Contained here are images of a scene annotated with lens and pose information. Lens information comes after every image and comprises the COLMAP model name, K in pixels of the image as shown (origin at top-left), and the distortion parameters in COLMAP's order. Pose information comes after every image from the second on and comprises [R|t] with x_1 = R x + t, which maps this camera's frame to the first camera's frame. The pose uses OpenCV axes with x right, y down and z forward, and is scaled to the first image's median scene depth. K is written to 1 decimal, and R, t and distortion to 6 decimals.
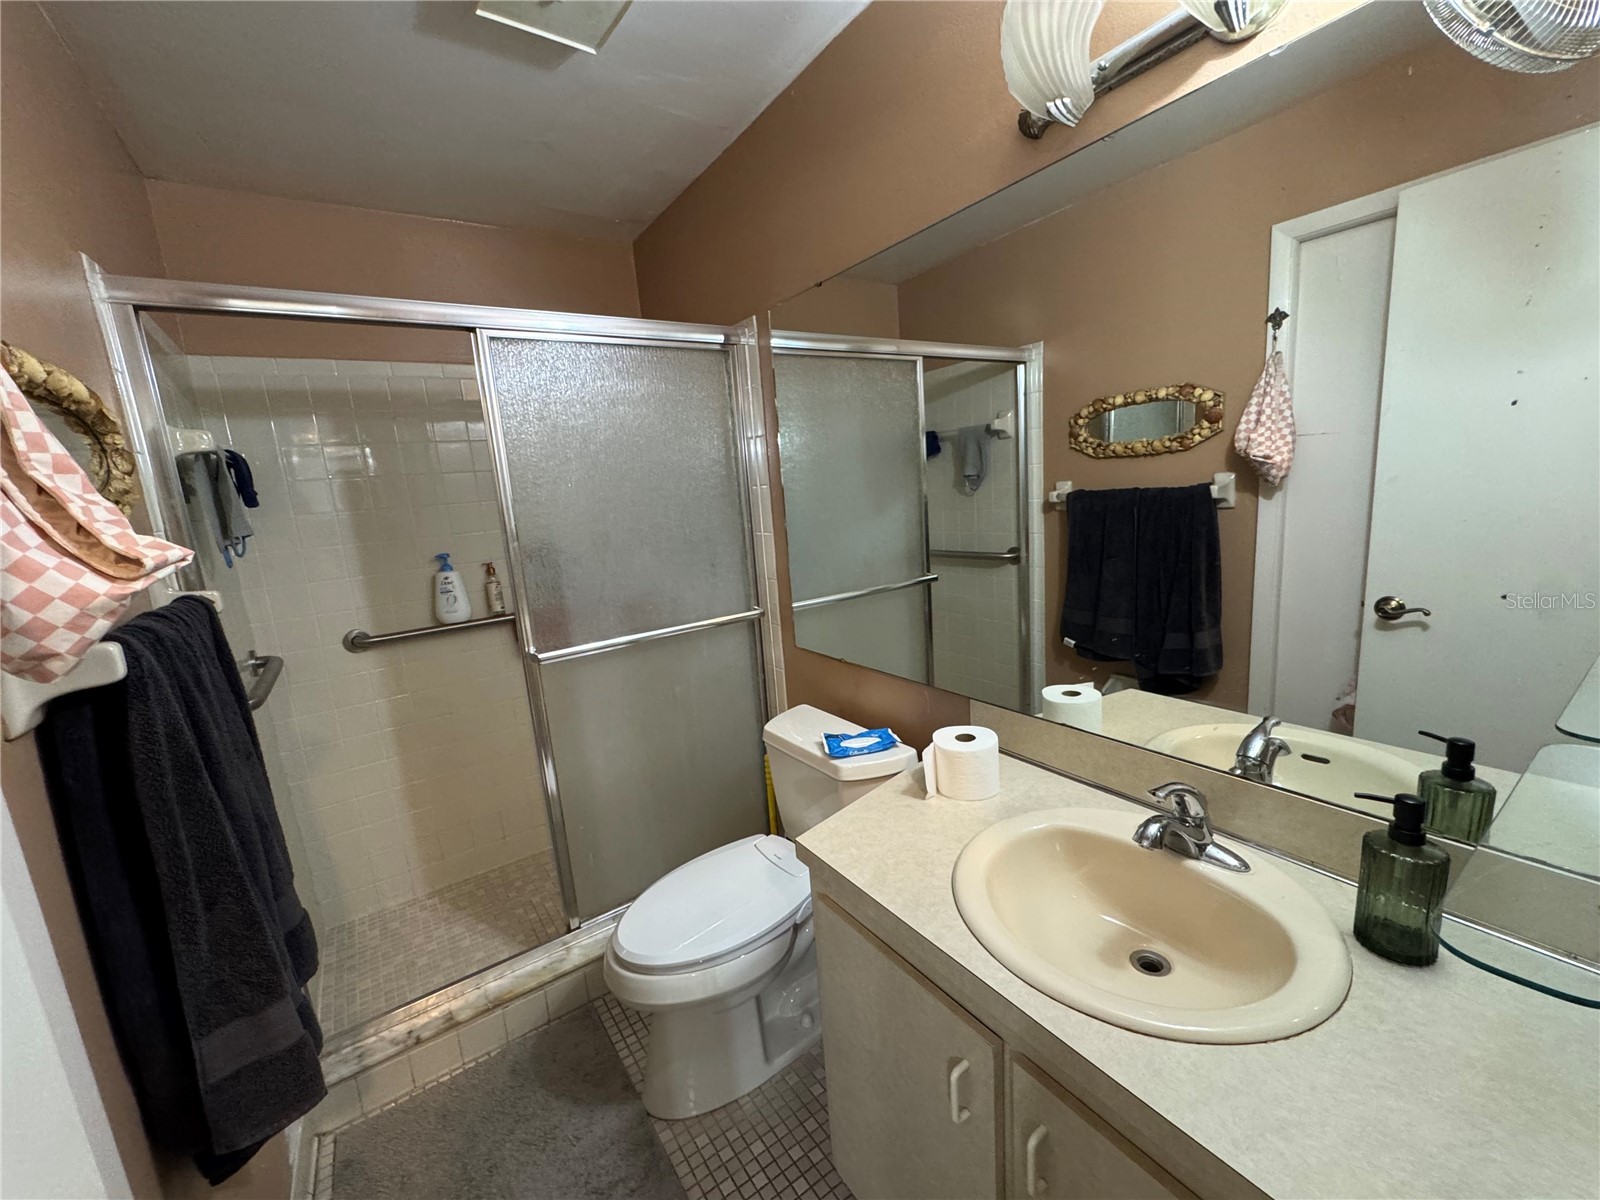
lens RADIAL K [[639.6, 0, 790.5], [0, 639.6, 597.1], [0, 0, 1]] dist [-0.004110, 0.001077]
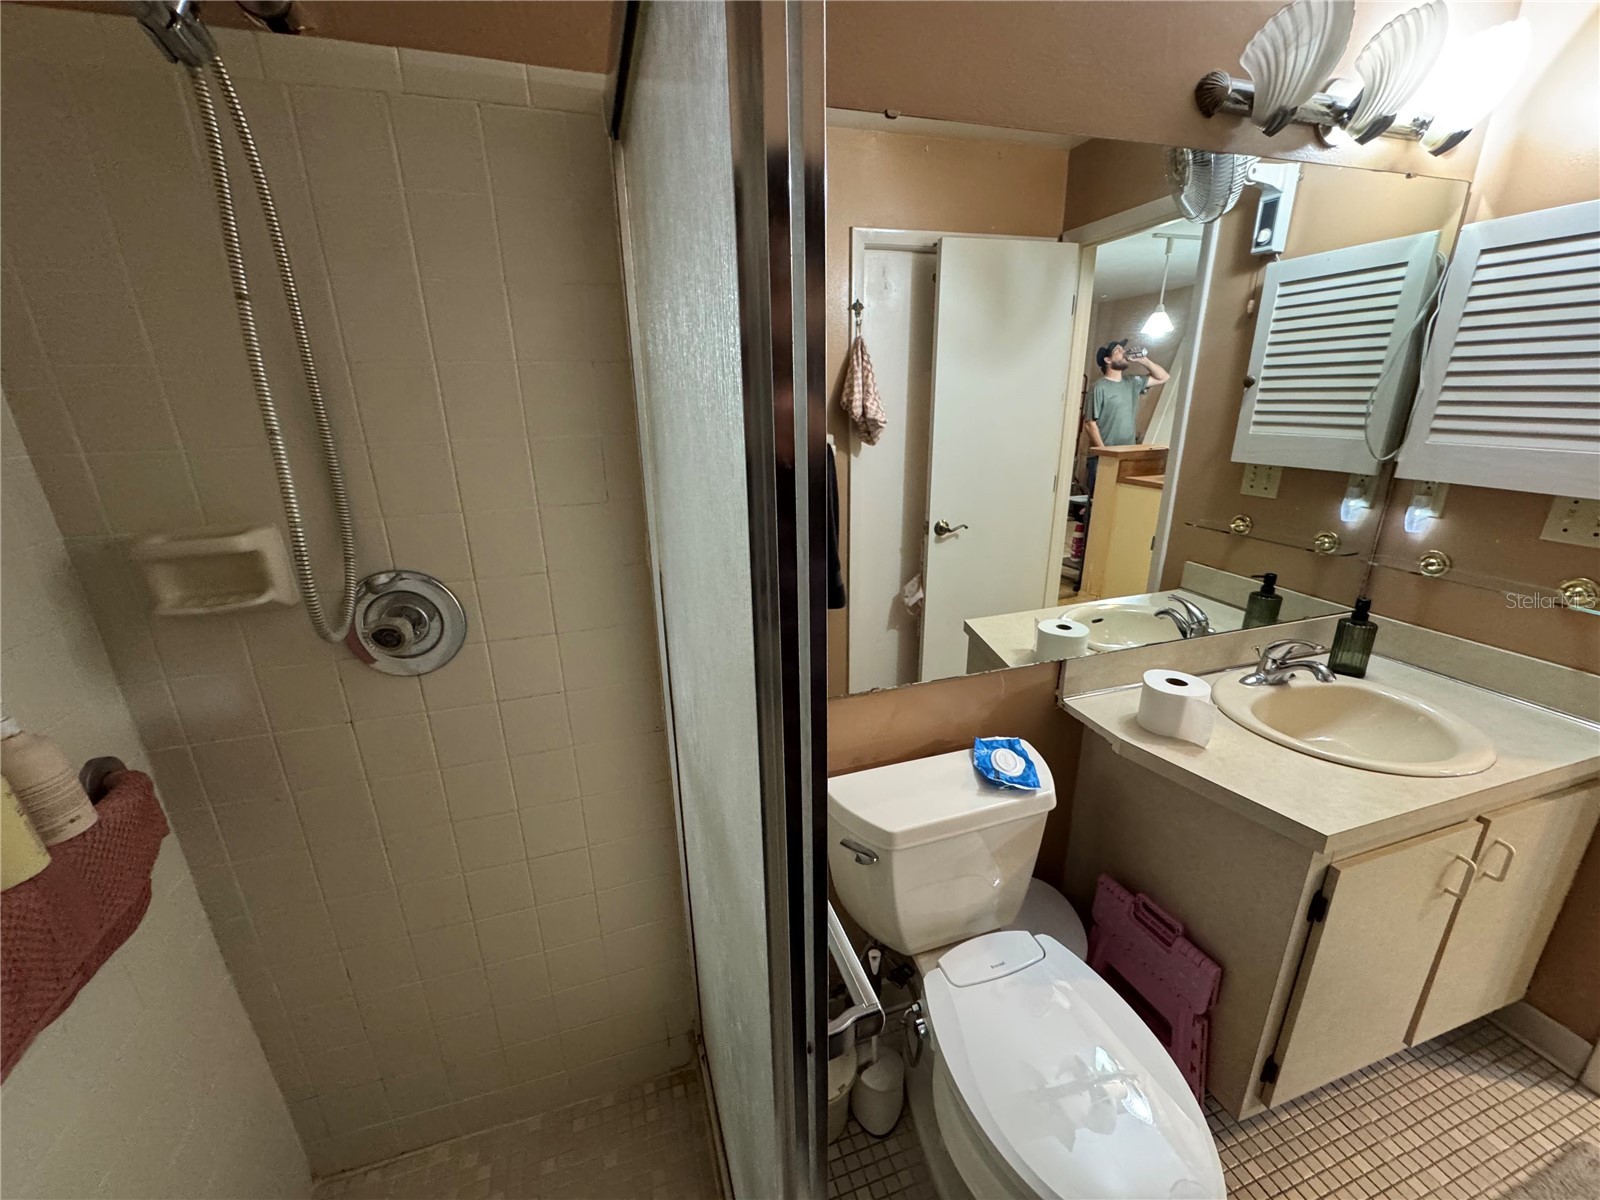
lens RADIAL K [[639.6, 0, 794.6], [0, 639.6, 601.4], [0, 0, 1]] dist [-0.004110, 0.001077]
pose [[0.282838, -0.215846, 0.934566, -0.596493], [0.166584, 0.970598, 0.173753, -0.133757], [-0.944591, 0.106540, 0.310479, 0.871558]]
